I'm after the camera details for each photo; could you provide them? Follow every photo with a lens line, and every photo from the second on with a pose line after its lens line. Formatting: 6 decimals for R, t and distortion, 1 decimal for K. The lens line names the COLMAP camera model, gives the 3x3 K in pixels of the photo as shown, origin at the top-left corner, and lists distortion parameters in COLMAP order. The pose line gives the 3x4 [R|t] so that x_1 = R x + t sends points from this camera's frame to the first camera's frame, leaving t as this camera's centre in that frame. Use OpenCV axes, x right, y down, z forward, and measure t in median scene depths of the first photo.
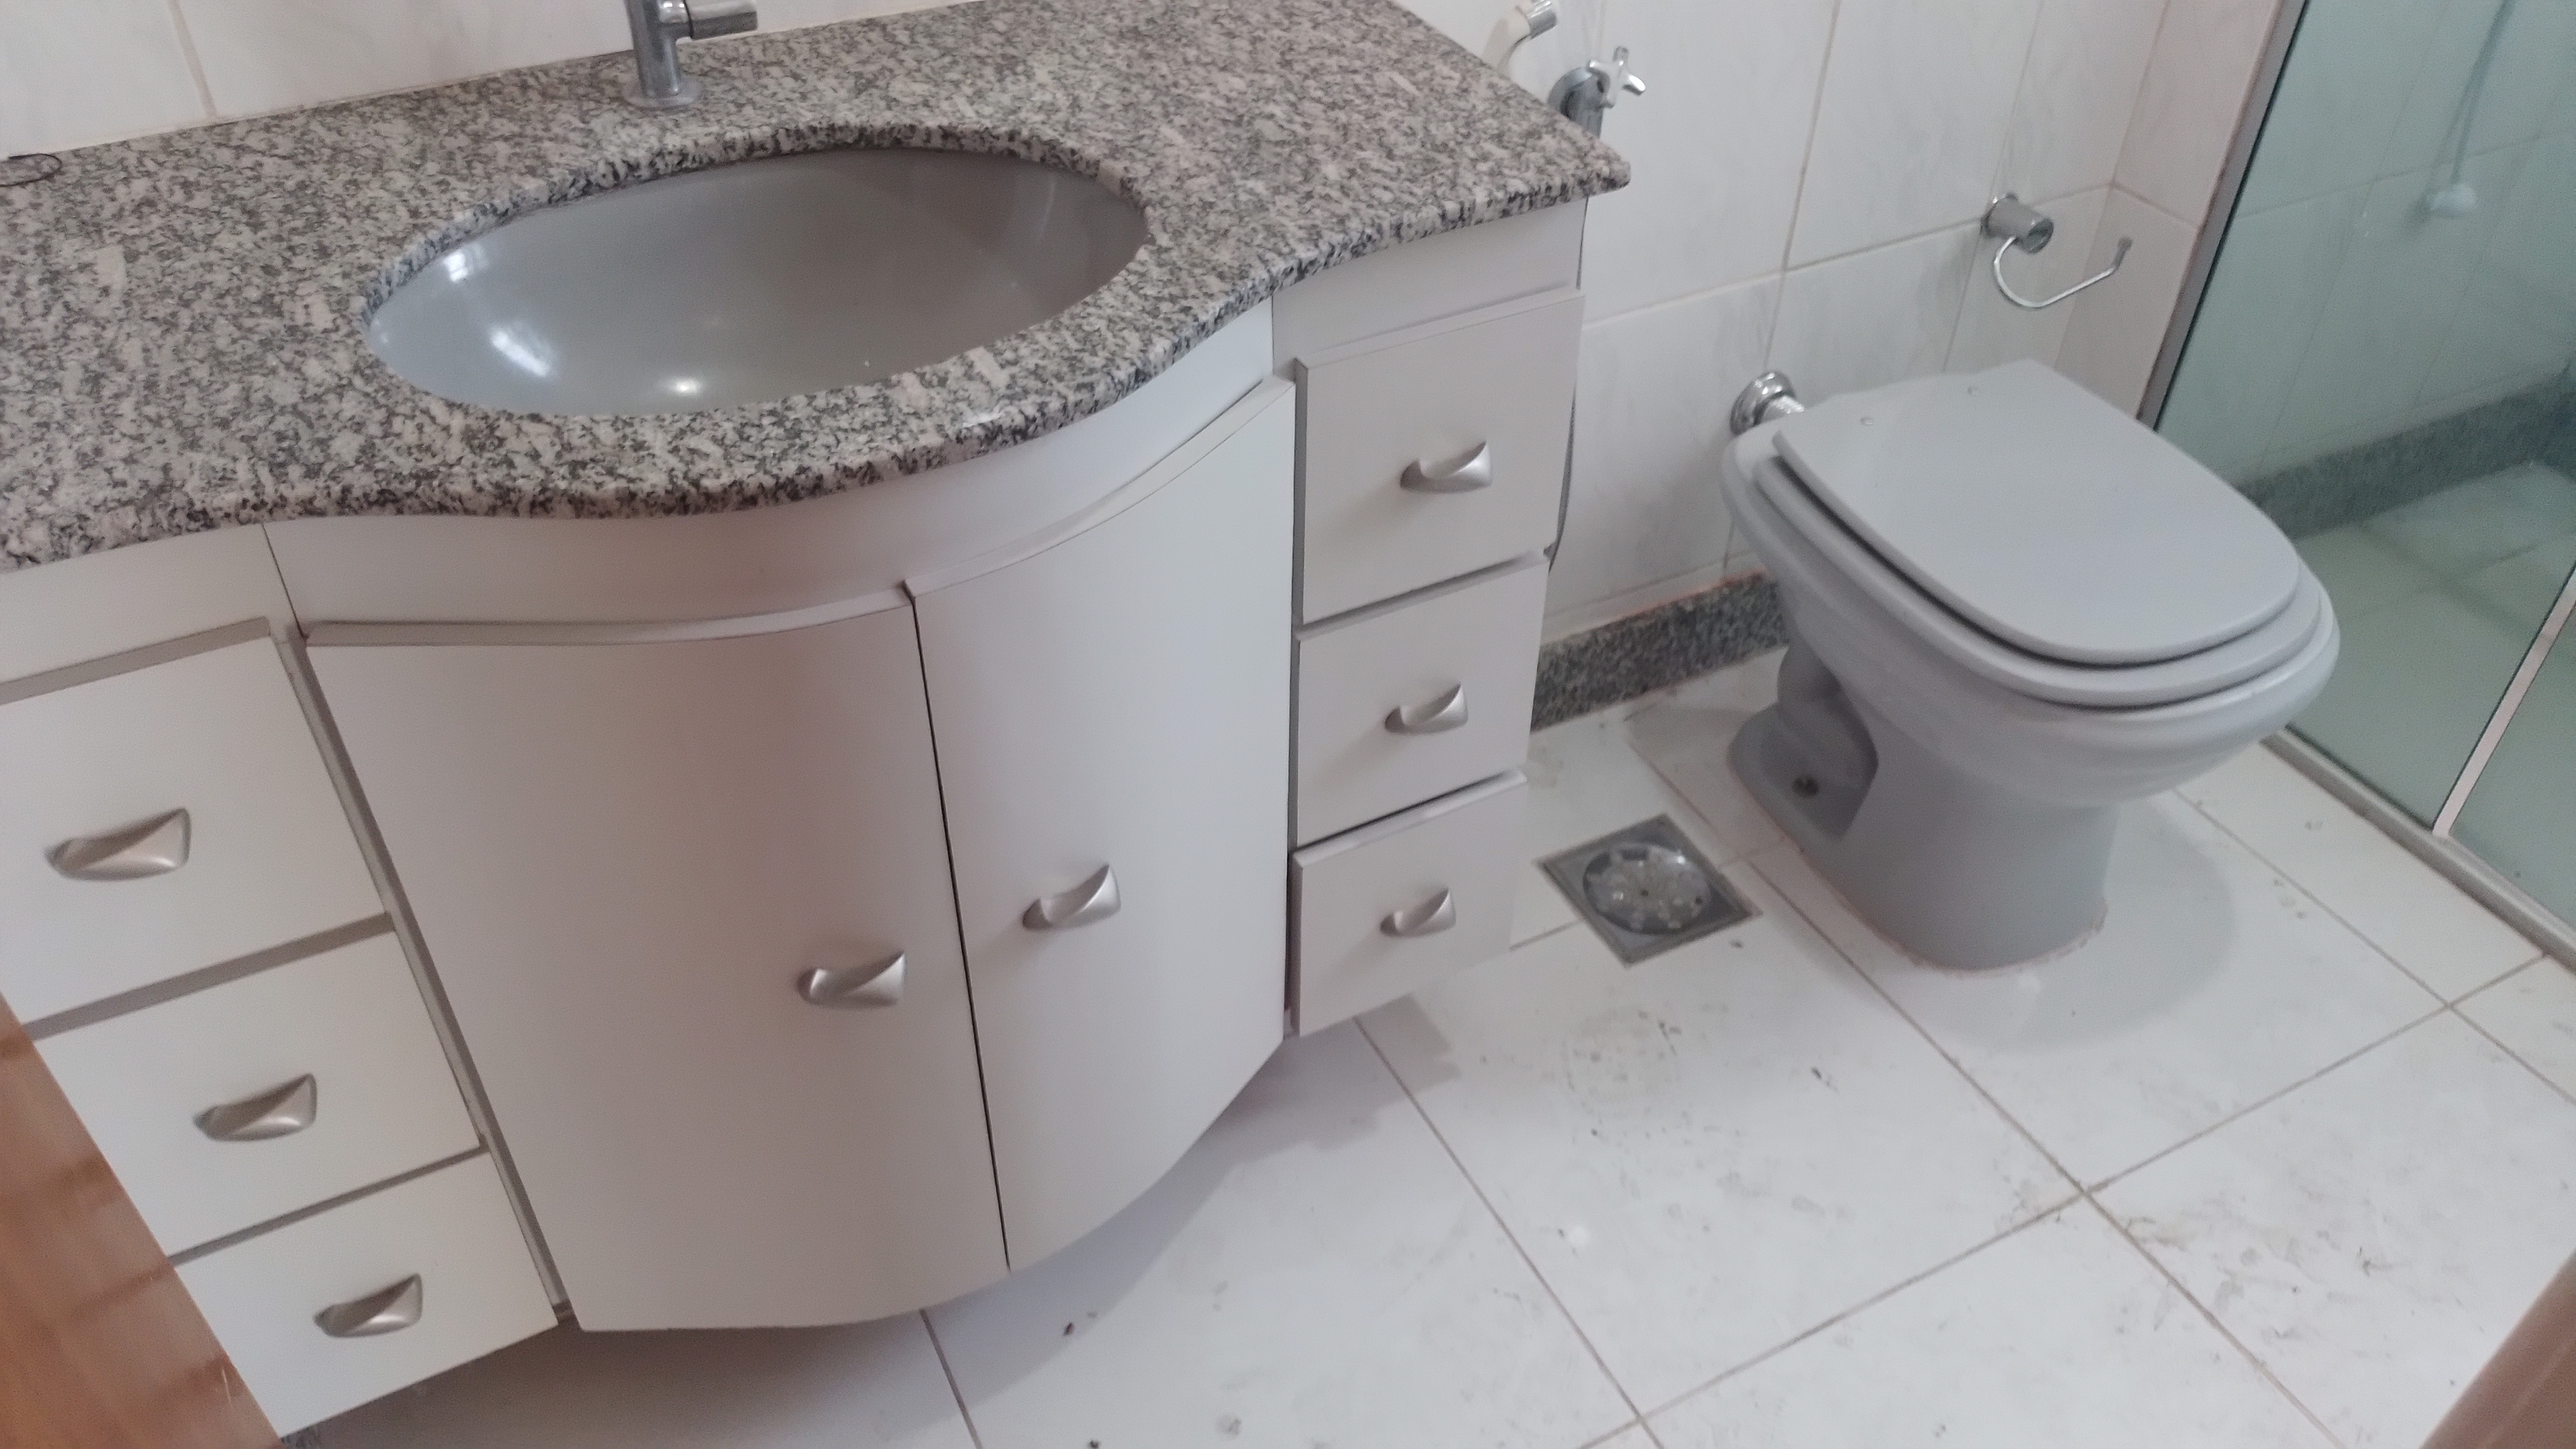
lens RADIAL K [[1967.9, 0, 1288.0], [0, 1967.9, 724.5], [0, 0, 1]] dist [-0.000595, -0.001604]
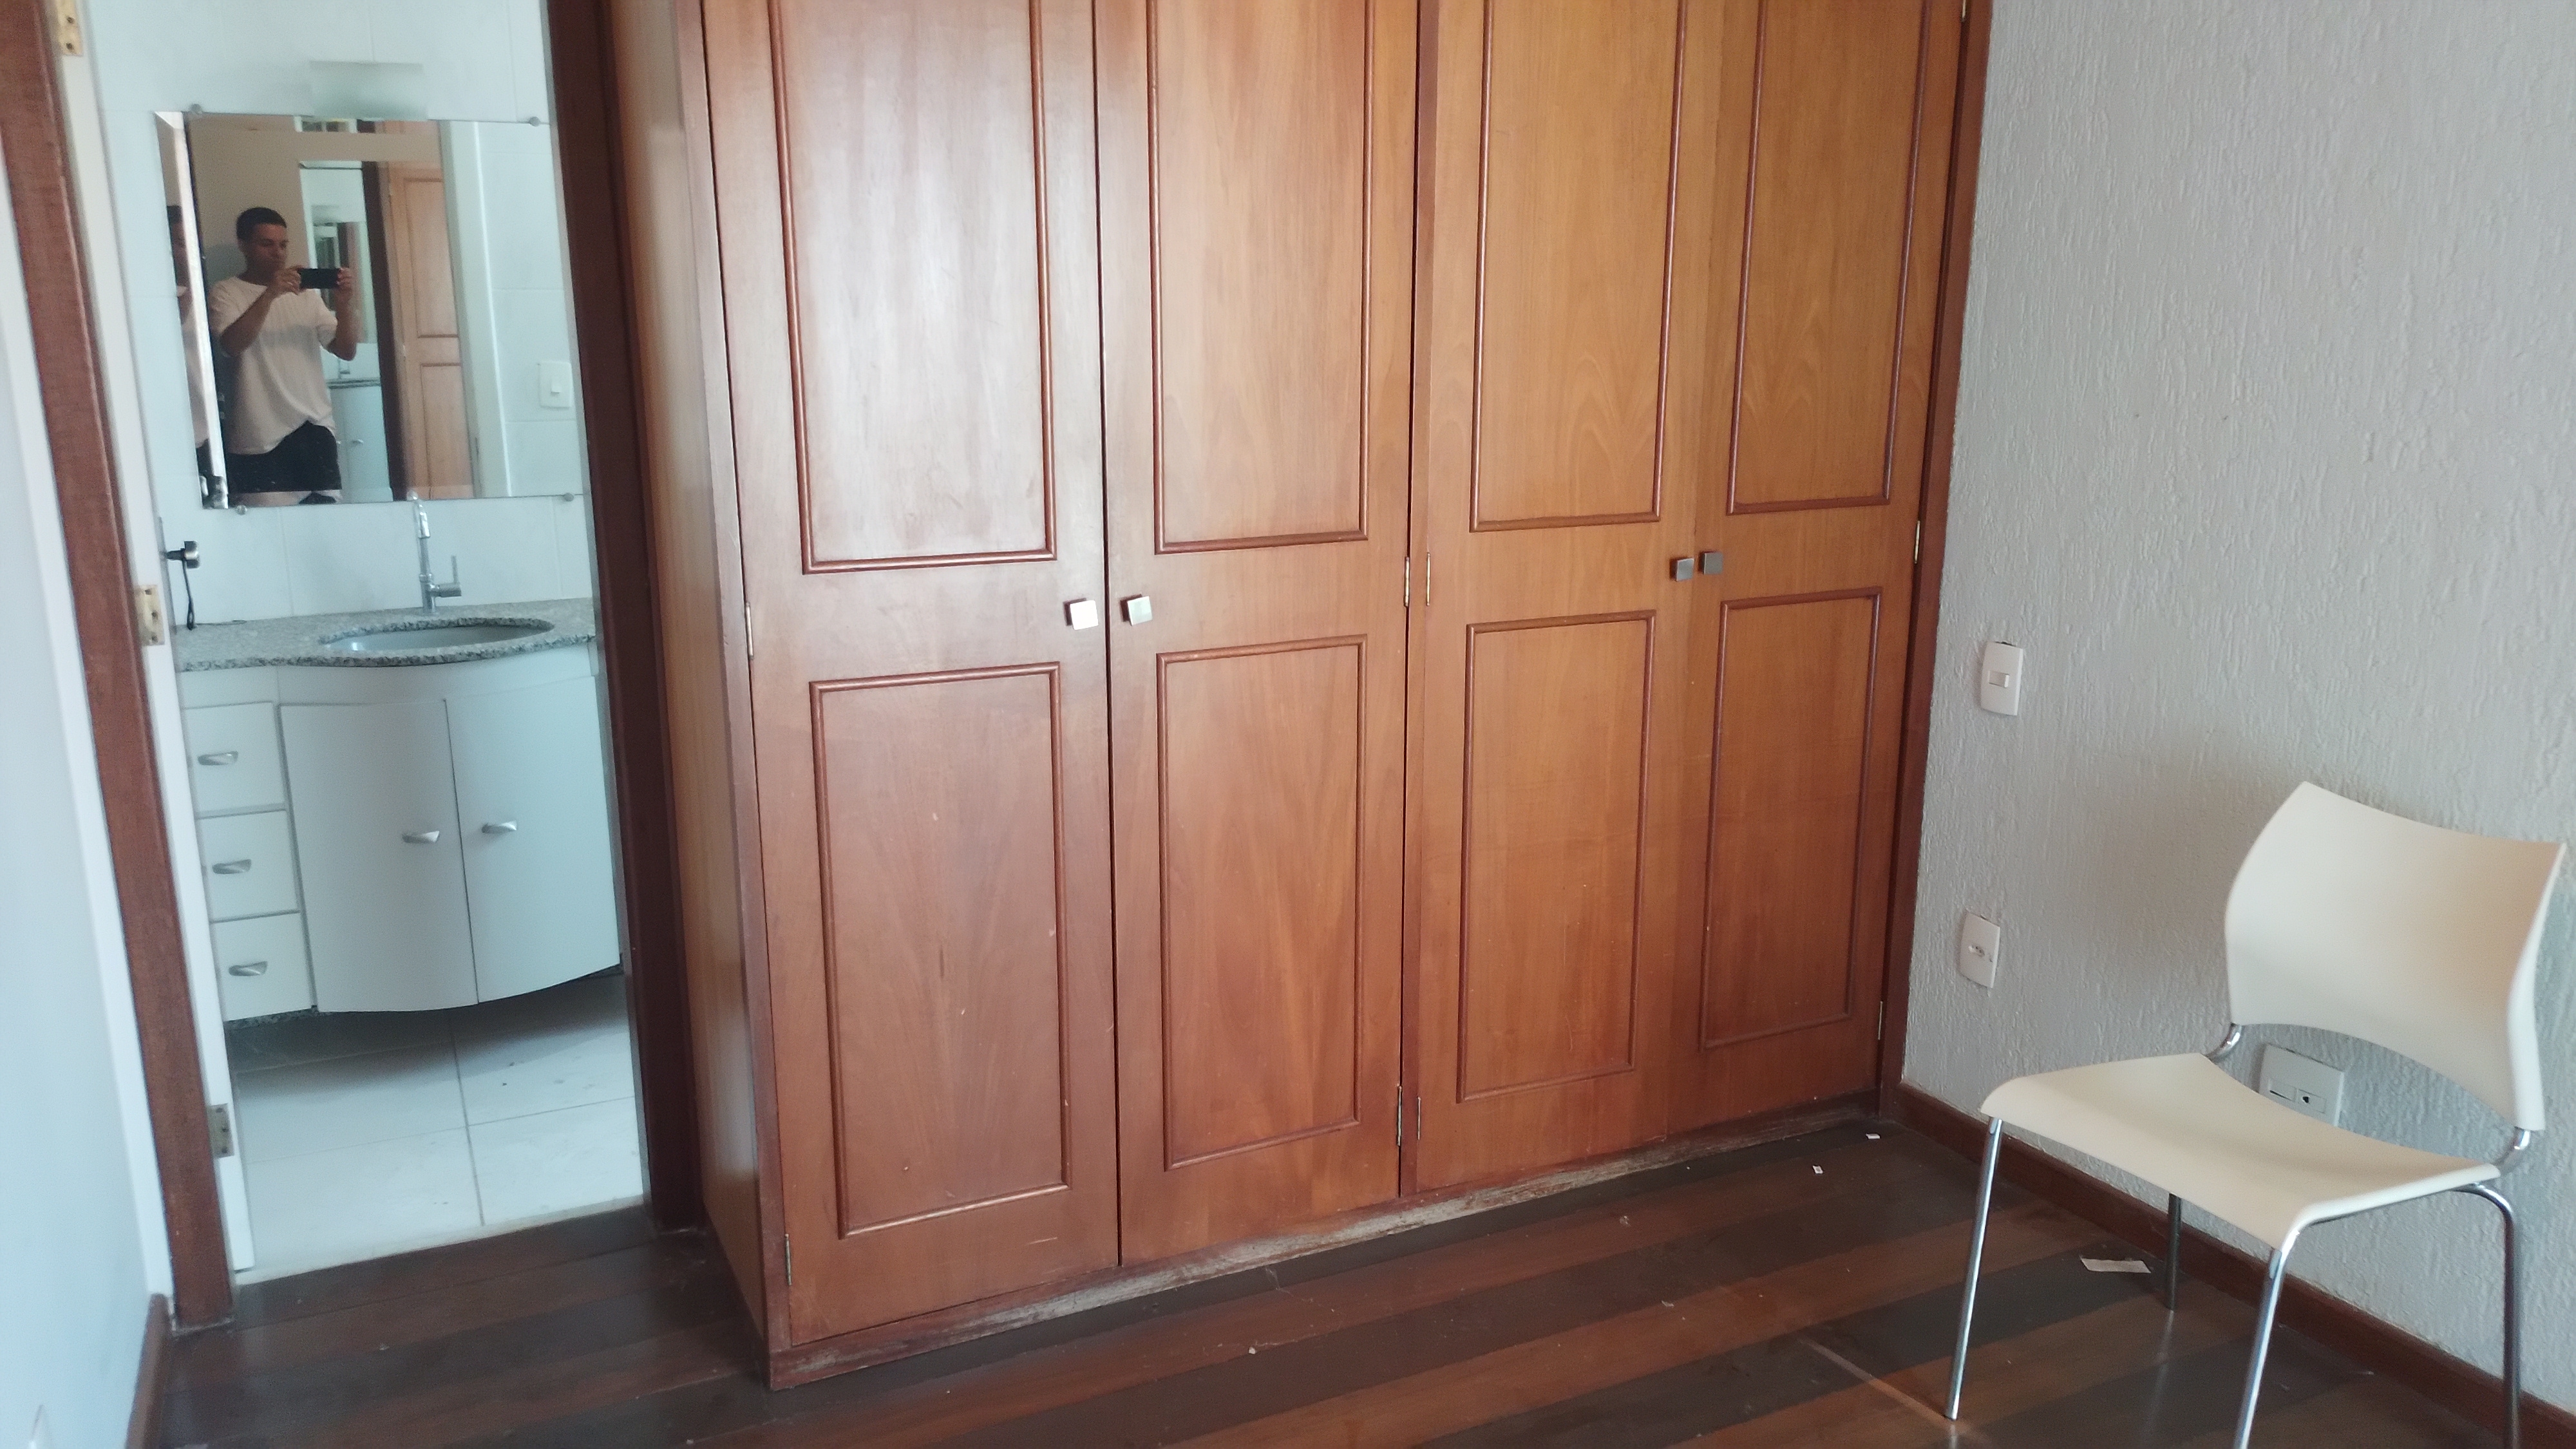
lens RADIAL K [[1878.9, 0, 1288.0], [0, 1878.9, 724.5], [0, 0, 1]] dist [0.058688, -0.106264]
pose [[0.999781, -0.004062, -0.020512, 1.262541], [-0.005821, 0.888121, -0.459573, 1.377052], [0.020084, 0.459592, 0.887903, -1.820747]]
